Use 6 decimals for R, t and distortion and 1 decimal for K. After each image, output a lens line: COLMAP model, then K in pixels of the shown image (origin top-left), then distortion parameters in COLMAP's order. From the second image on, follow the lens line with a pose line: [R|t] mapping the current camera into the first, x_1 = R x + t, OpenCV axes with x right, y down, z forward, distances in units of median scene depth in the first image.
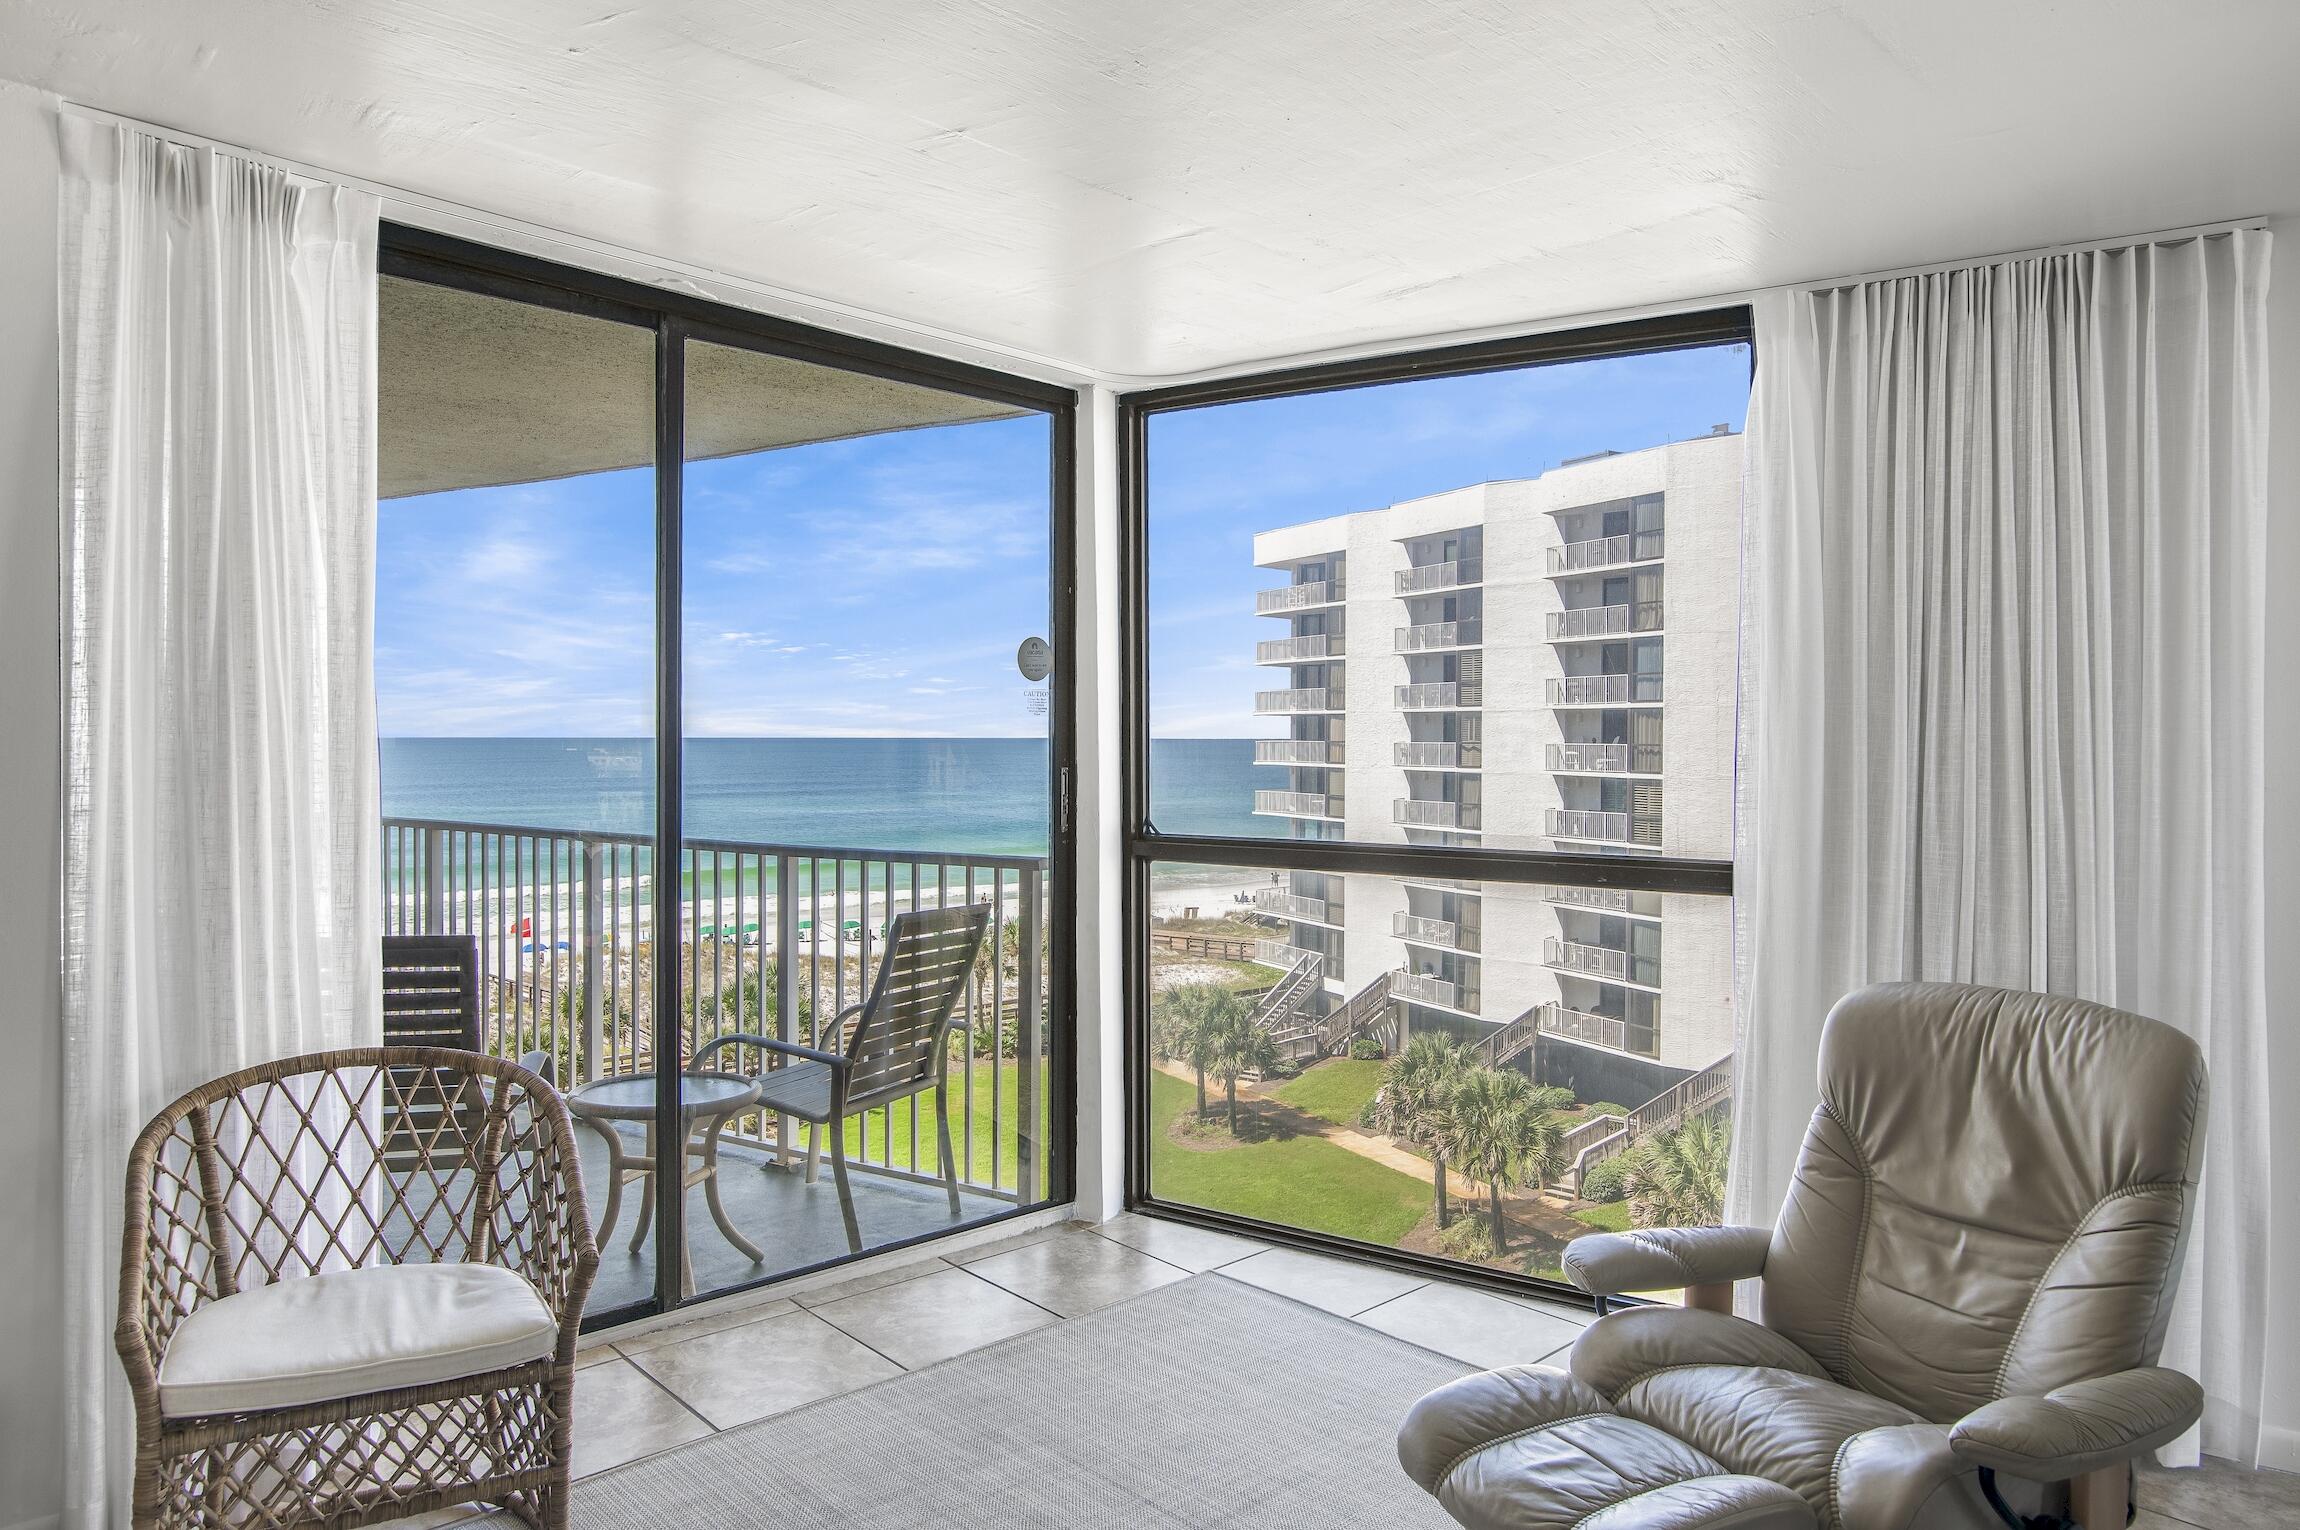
lens RADIAL K [[1447.2, 0, 1149.5], [0, 1447.2, 751.0], [0, 0, 1]] dist [-0.004481, -0.002710]
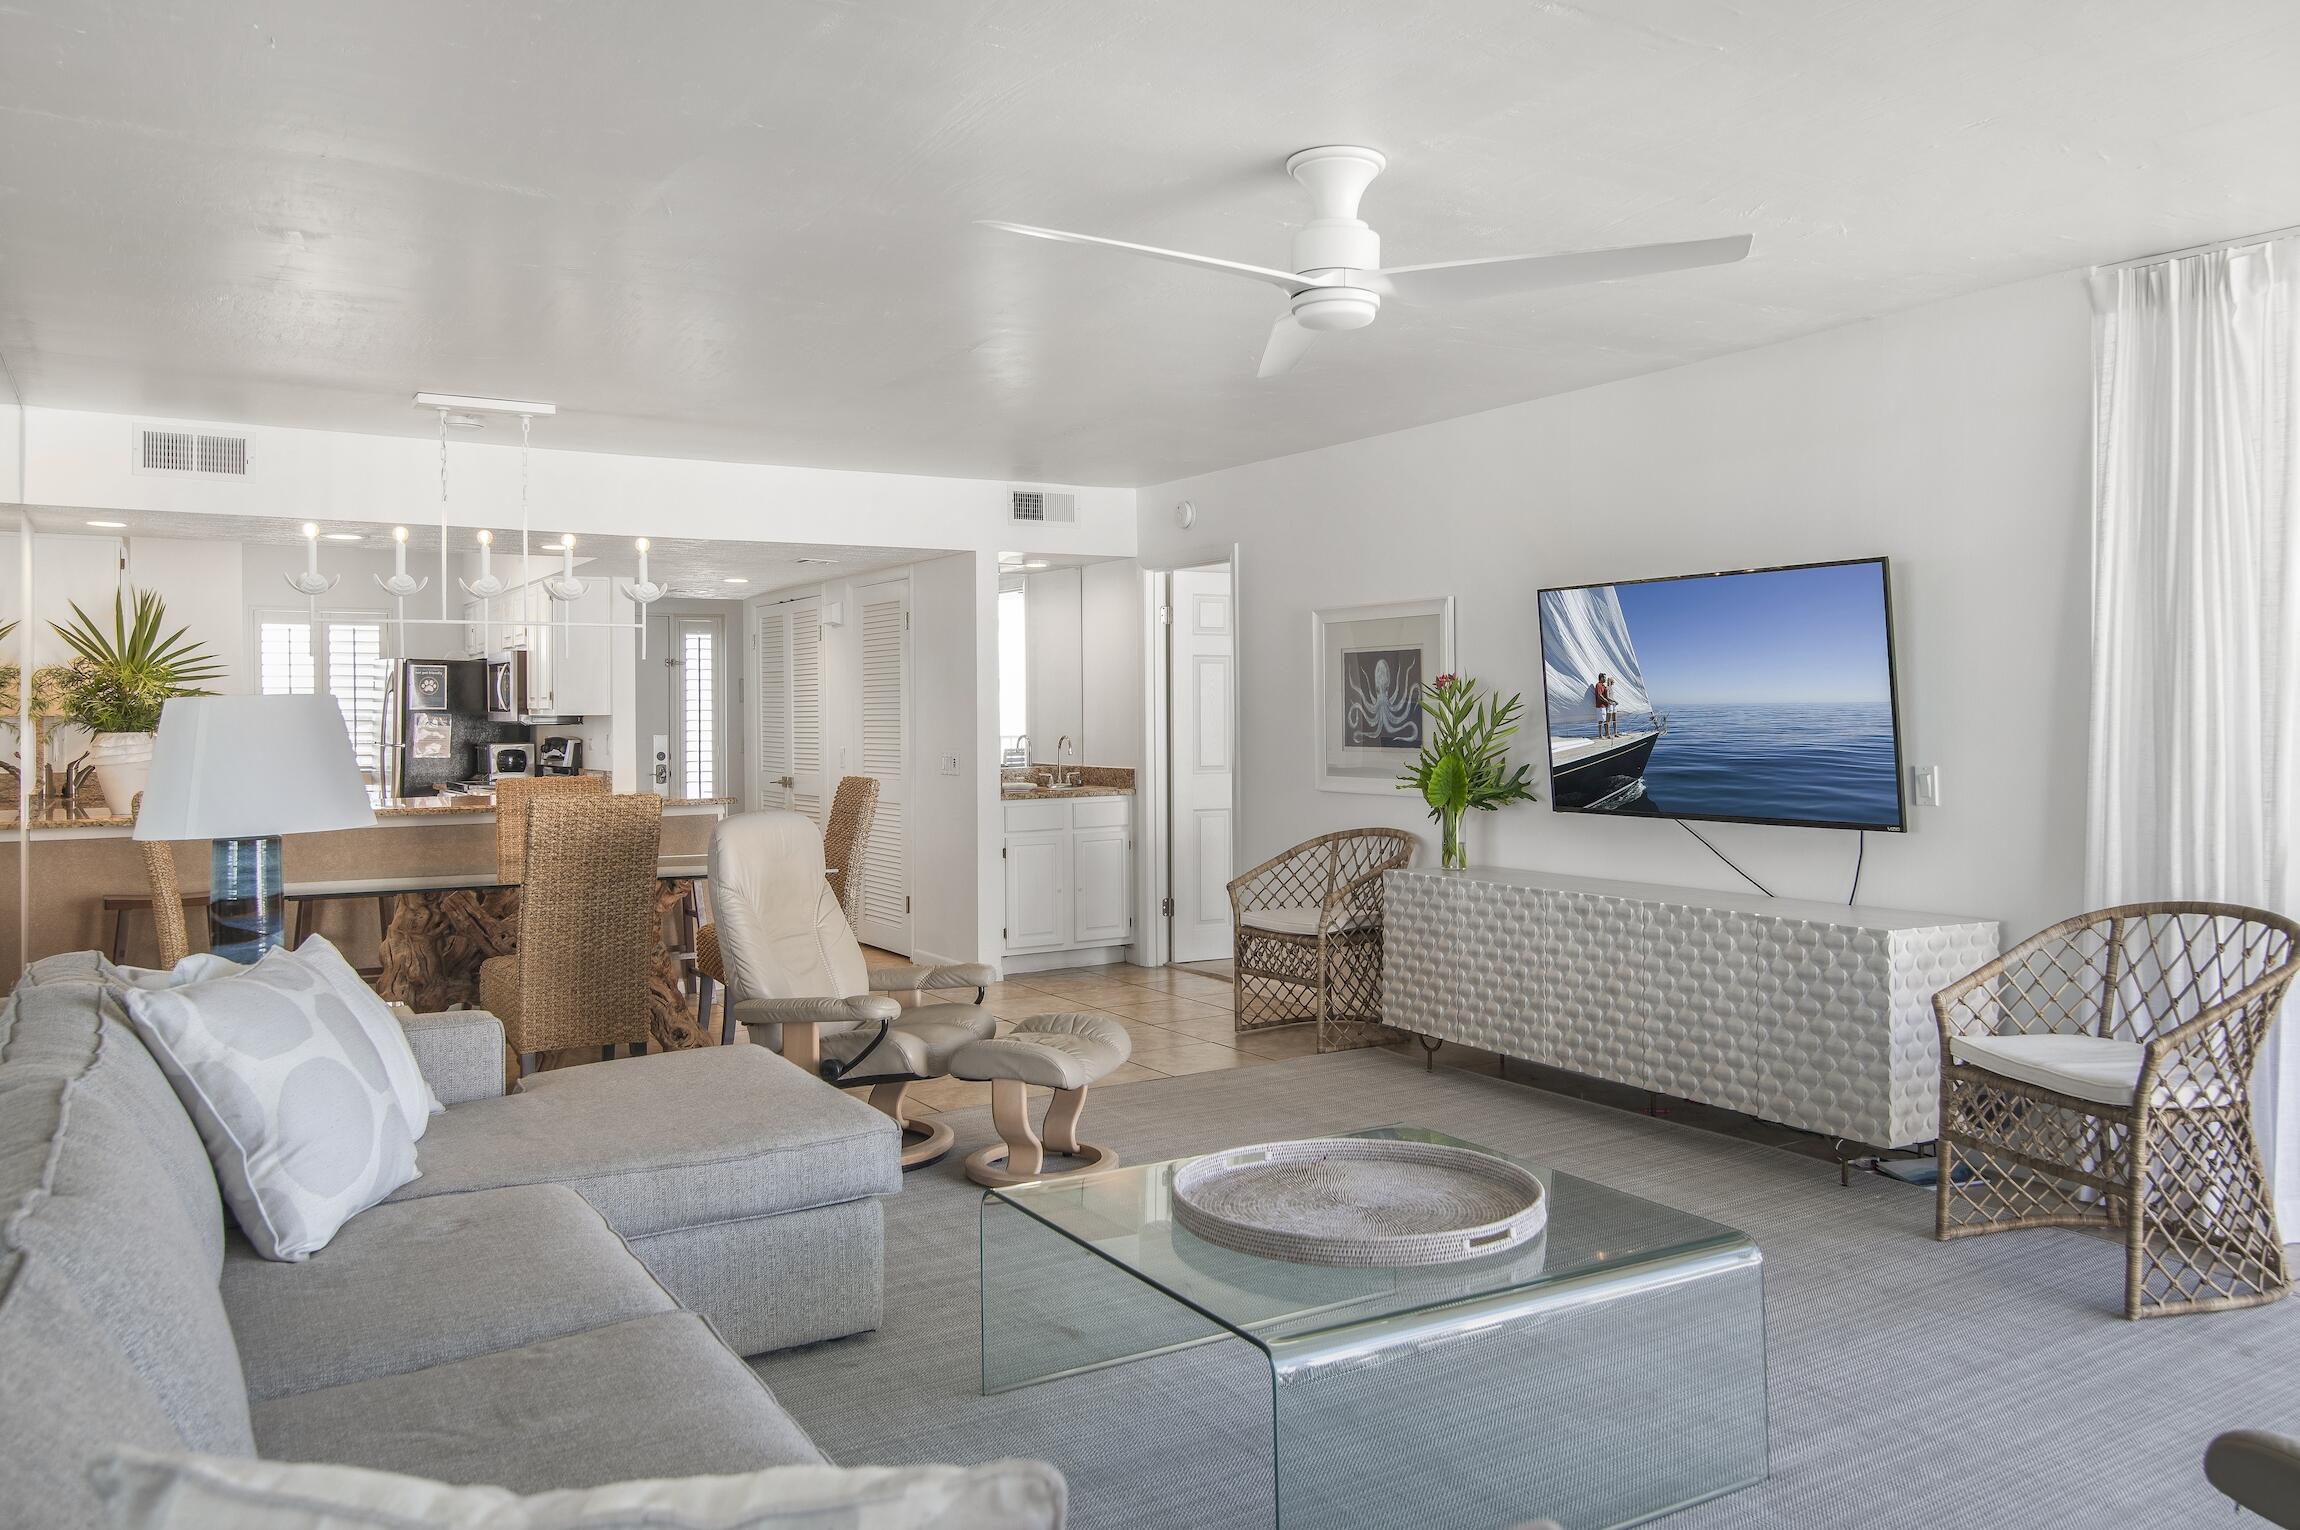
lens RADIAL K [[1770.4, 0, 1150.0], [0, 1770.4, 765.0], [0, 0, 1]] dist [-0.001483, -0.001451]
pose [[-0.223793, 0.028346, -0.974224, 0.768293], [-0.007511, 0.999497, 0.030807, 0.021878], [0.974608, 0.014212, -0.223468, 0.240593]]
